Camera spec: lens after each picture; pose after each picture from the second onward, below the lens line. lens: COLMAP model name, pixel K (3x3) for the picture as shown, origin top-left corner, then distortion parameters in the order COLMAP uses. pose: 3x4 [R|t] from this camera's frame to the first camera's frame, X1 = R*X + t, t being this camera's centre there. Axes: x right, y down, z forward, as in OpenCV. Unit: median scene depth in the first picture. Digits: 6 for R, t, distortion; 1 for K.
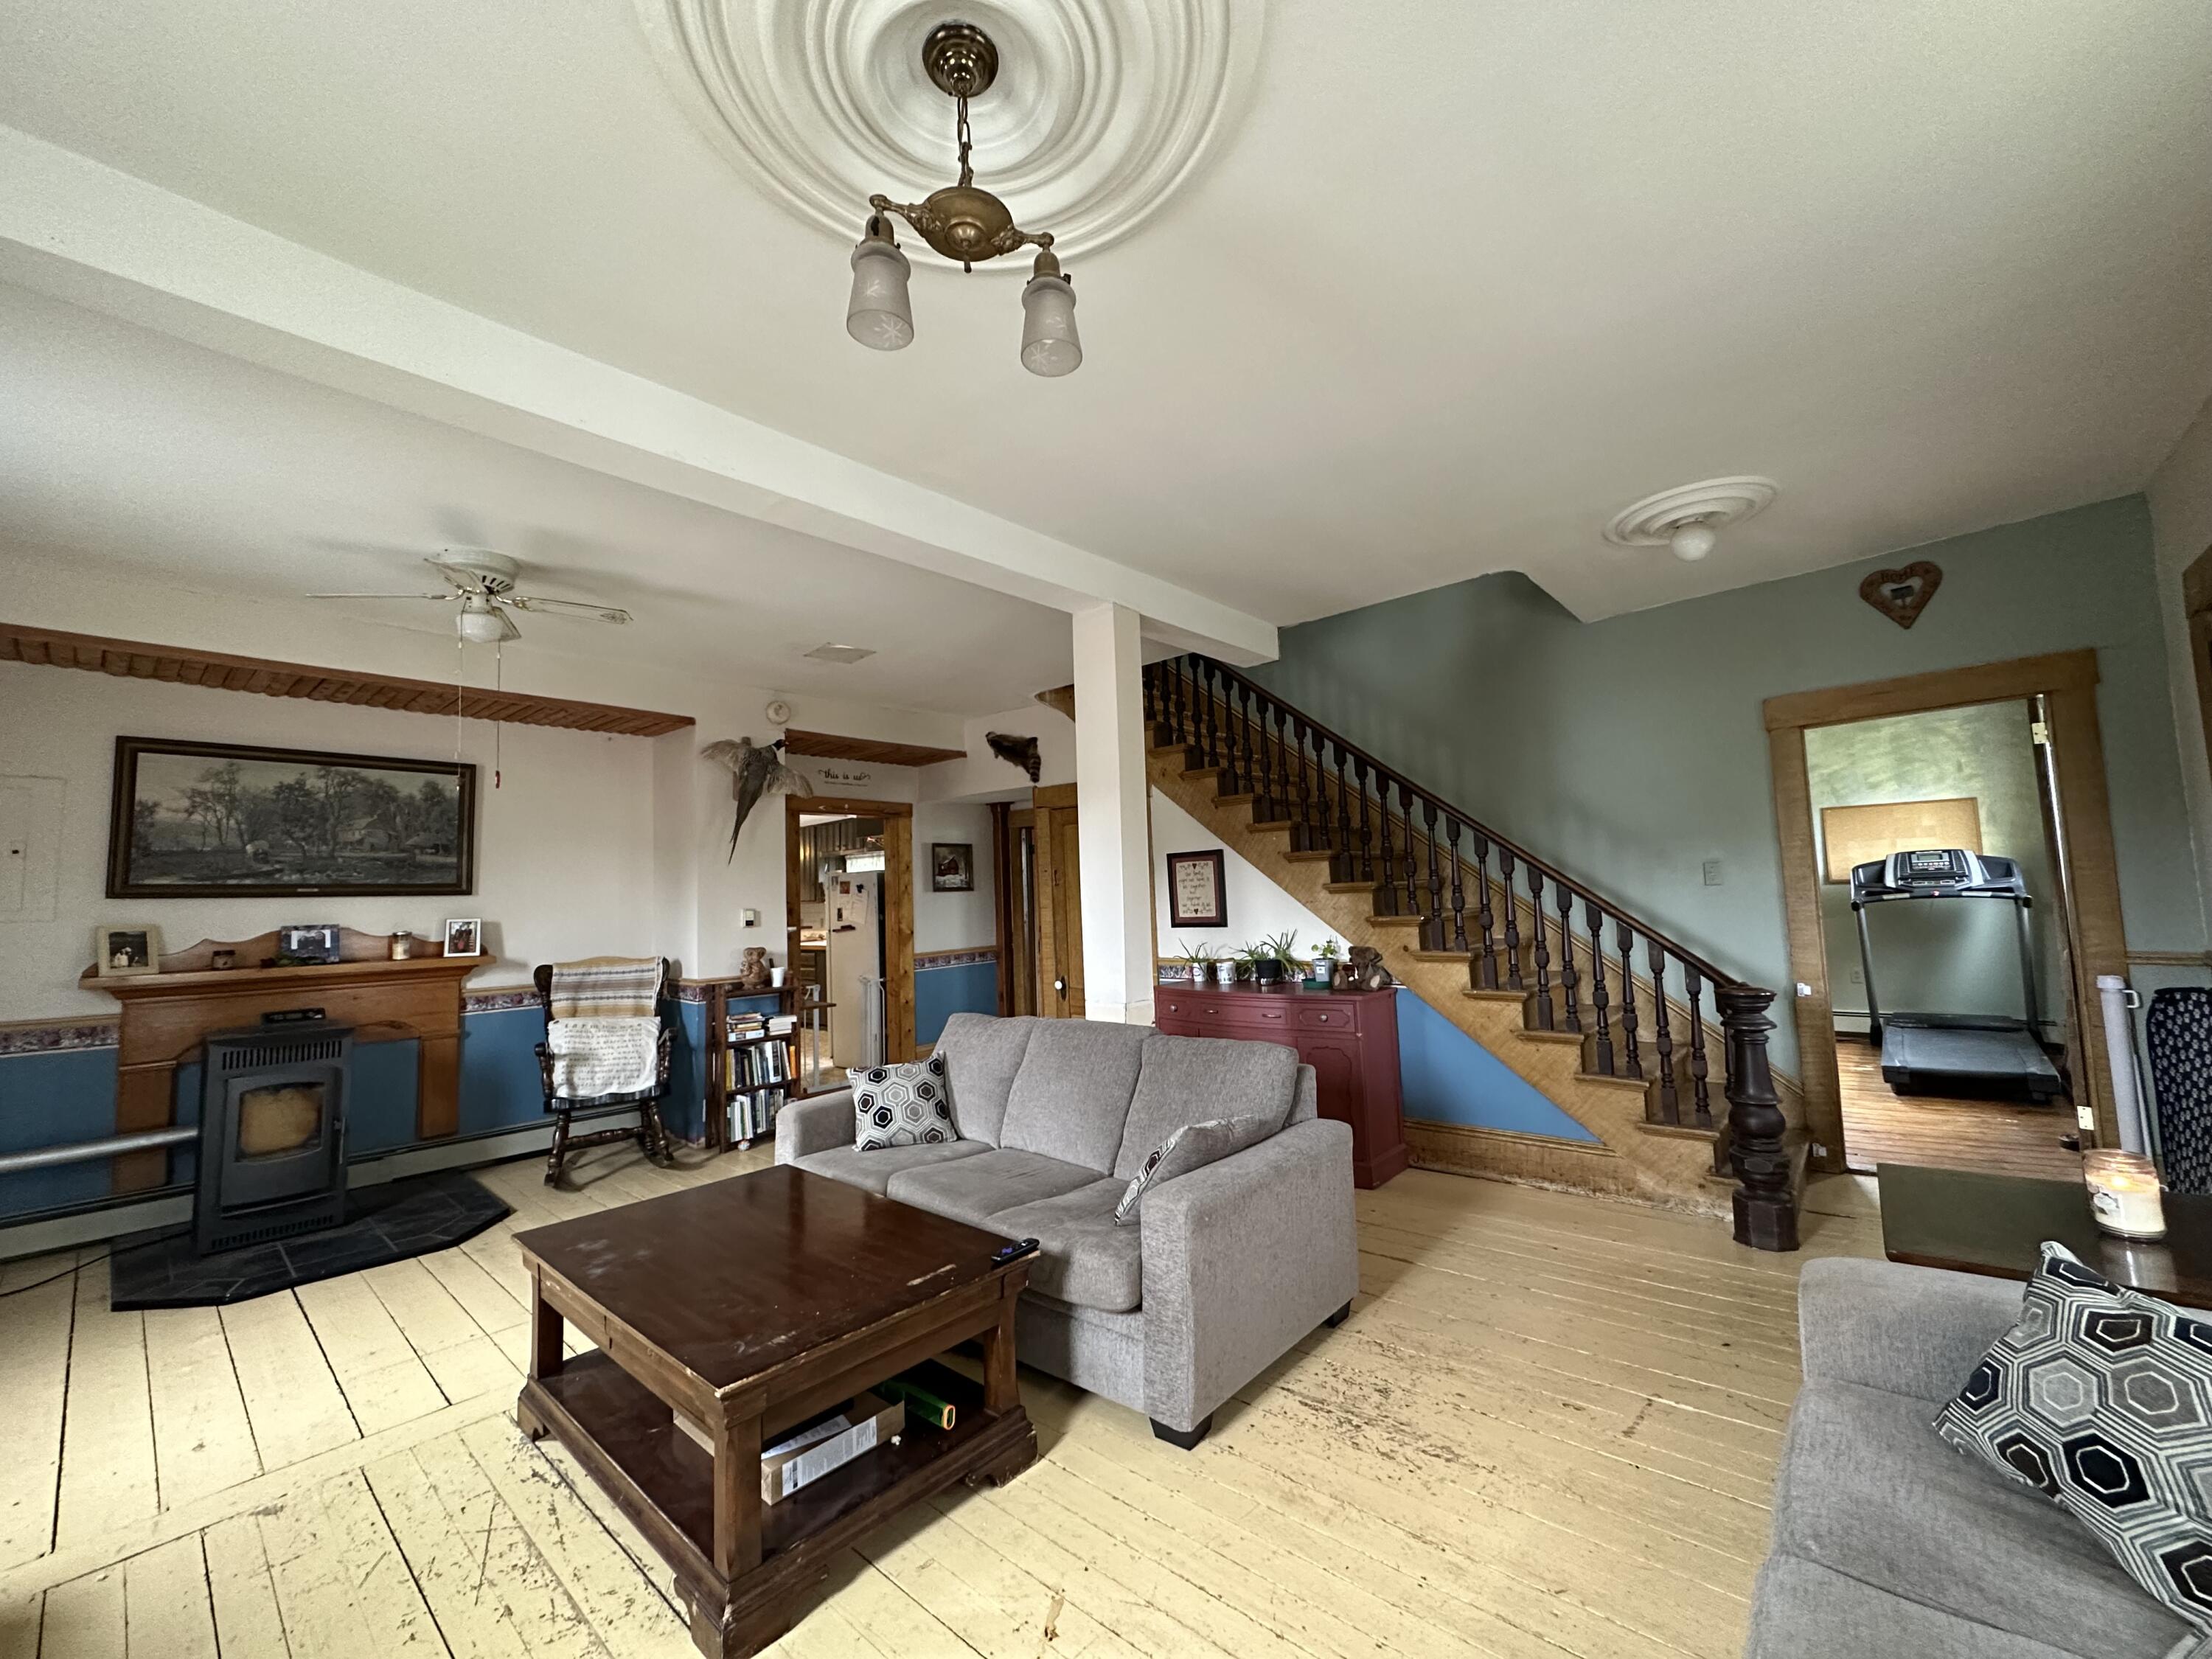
lens RADIAL K [[883.4, 0, 1106.0], [0, 883.4, 829.5], [0, 0, 1]] dist [-0.005810, 0.000365]
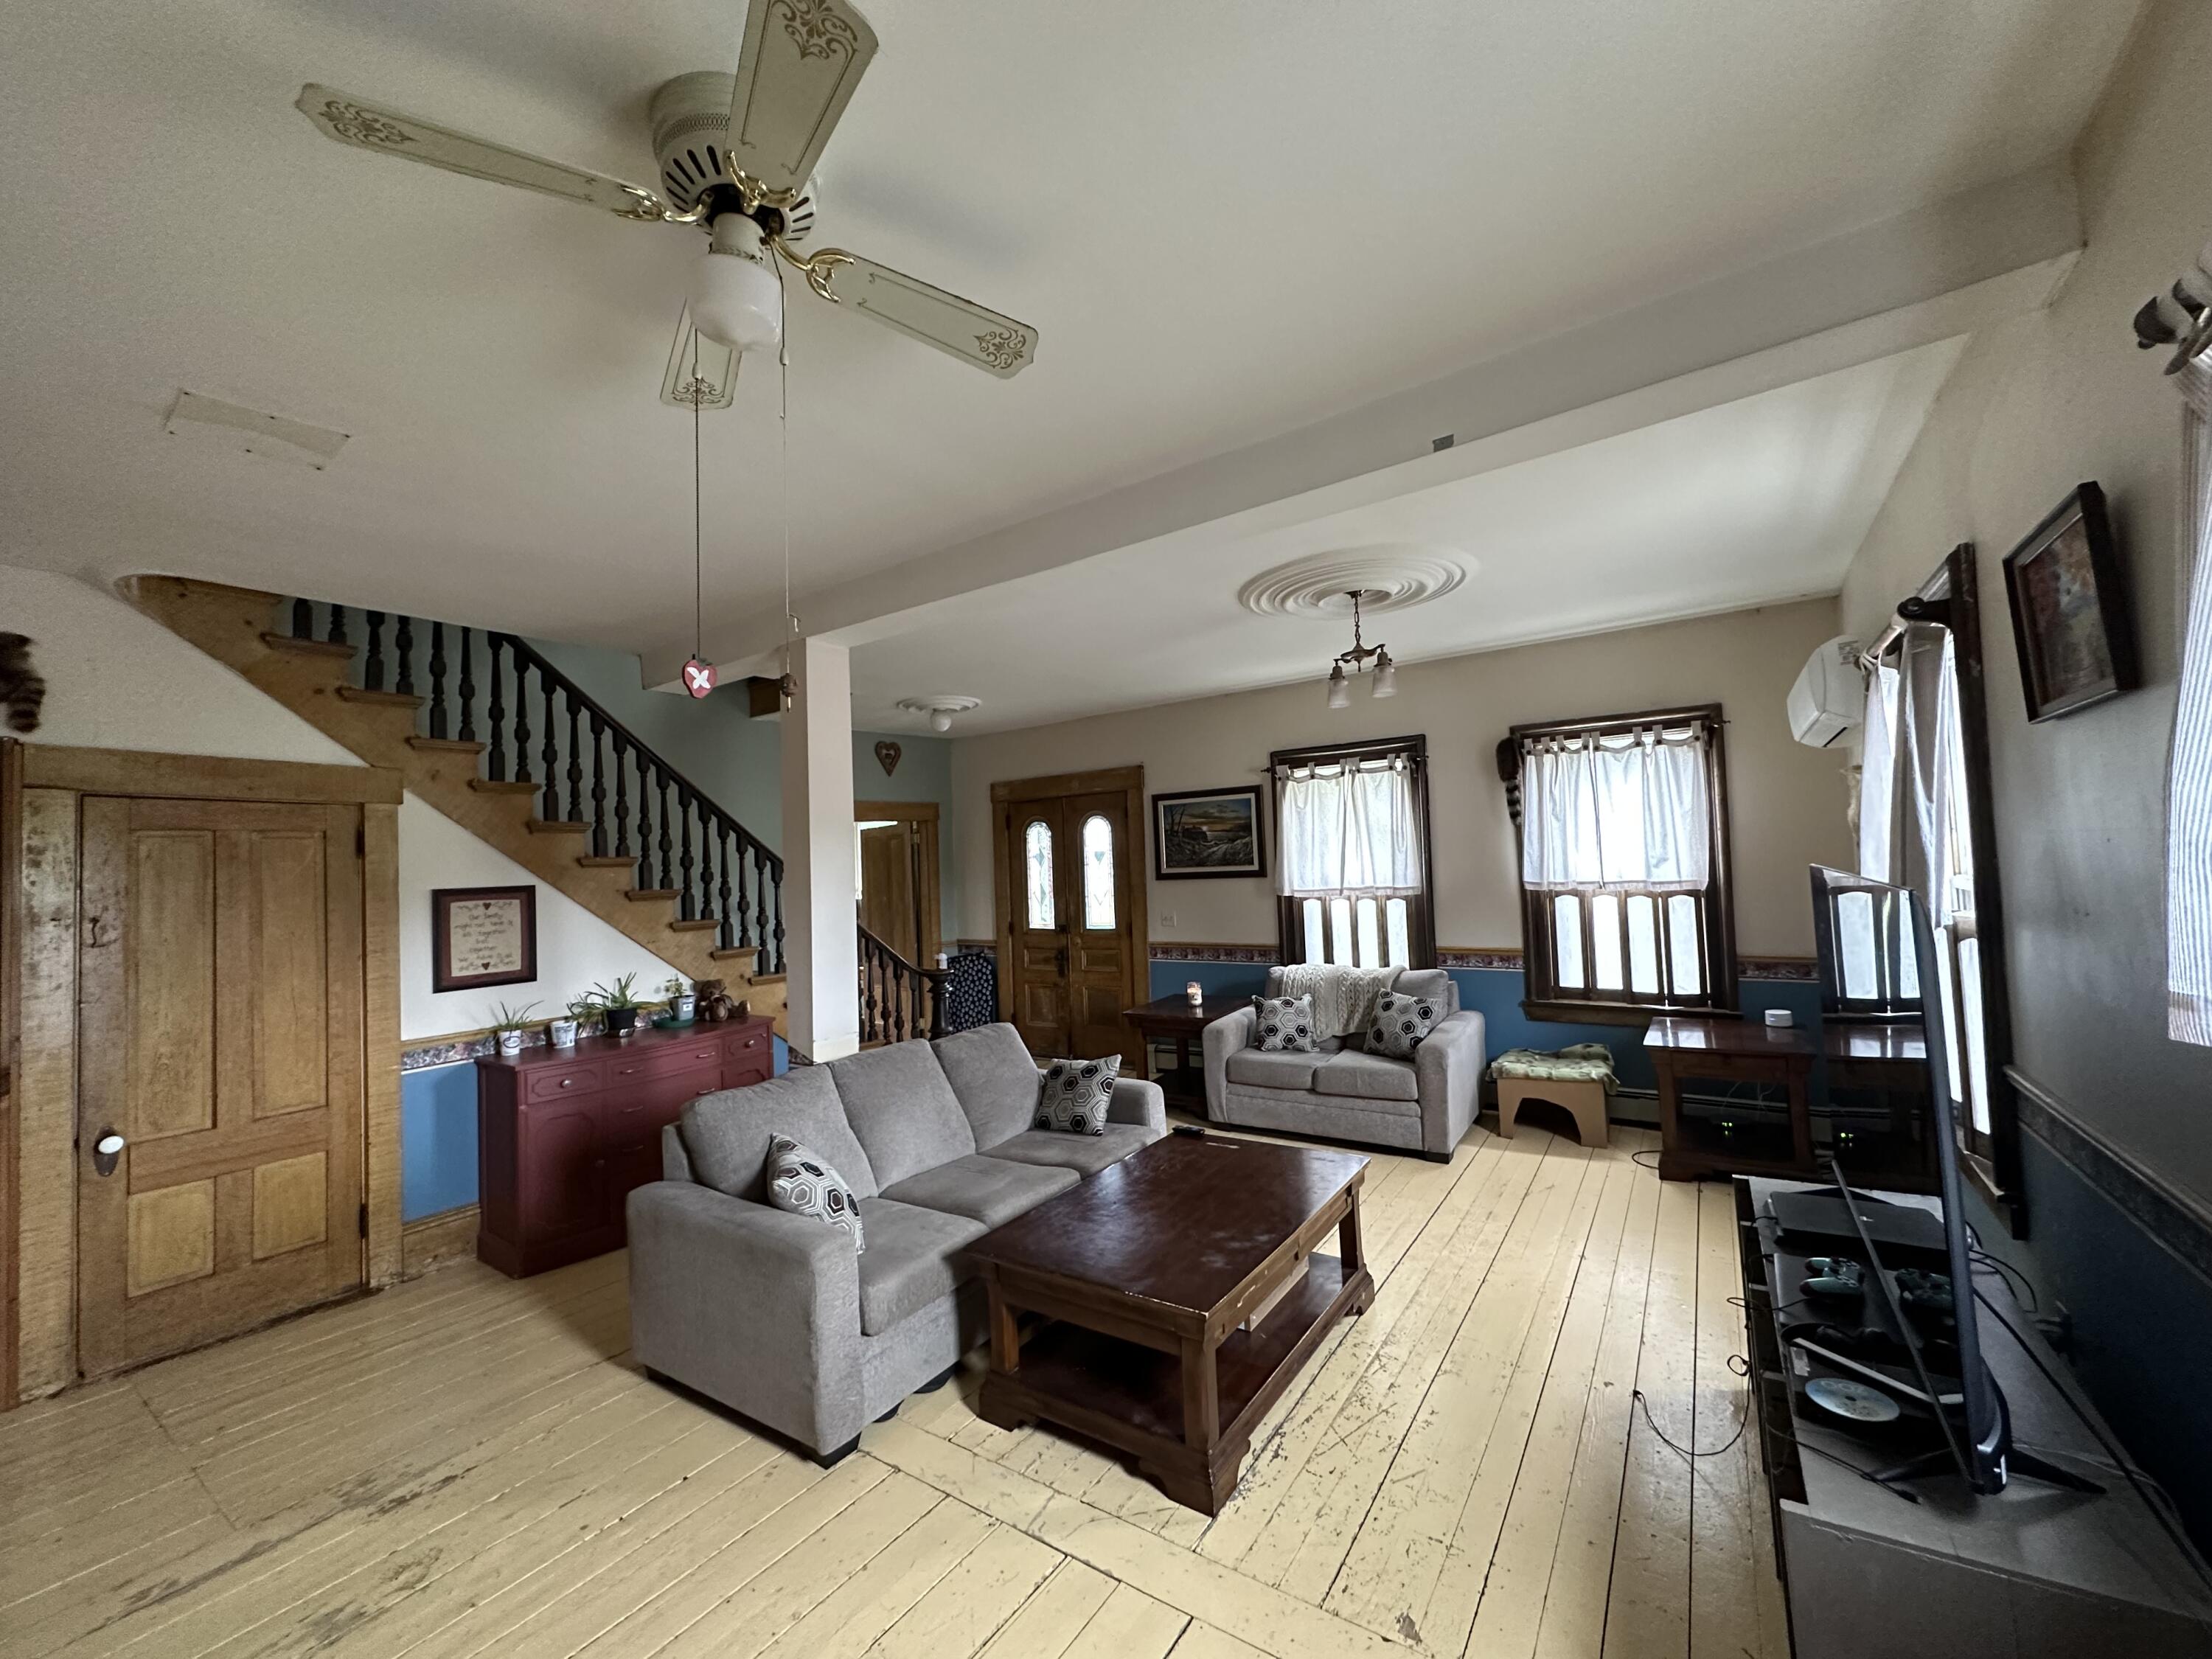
lens RADIAL K [[883.4, 0, 1106.0], [0, 883.4, 829.5], [0, 0, 1]] dist [-0.005810, 0.000365]
pose [[-0.127521, 0.084902, 0.988195, -0.801549], [-0.029629, 0.995559, -0.089358, 0.030076], [-0.991393, -0.040674, -0.124440, 0.624680]]
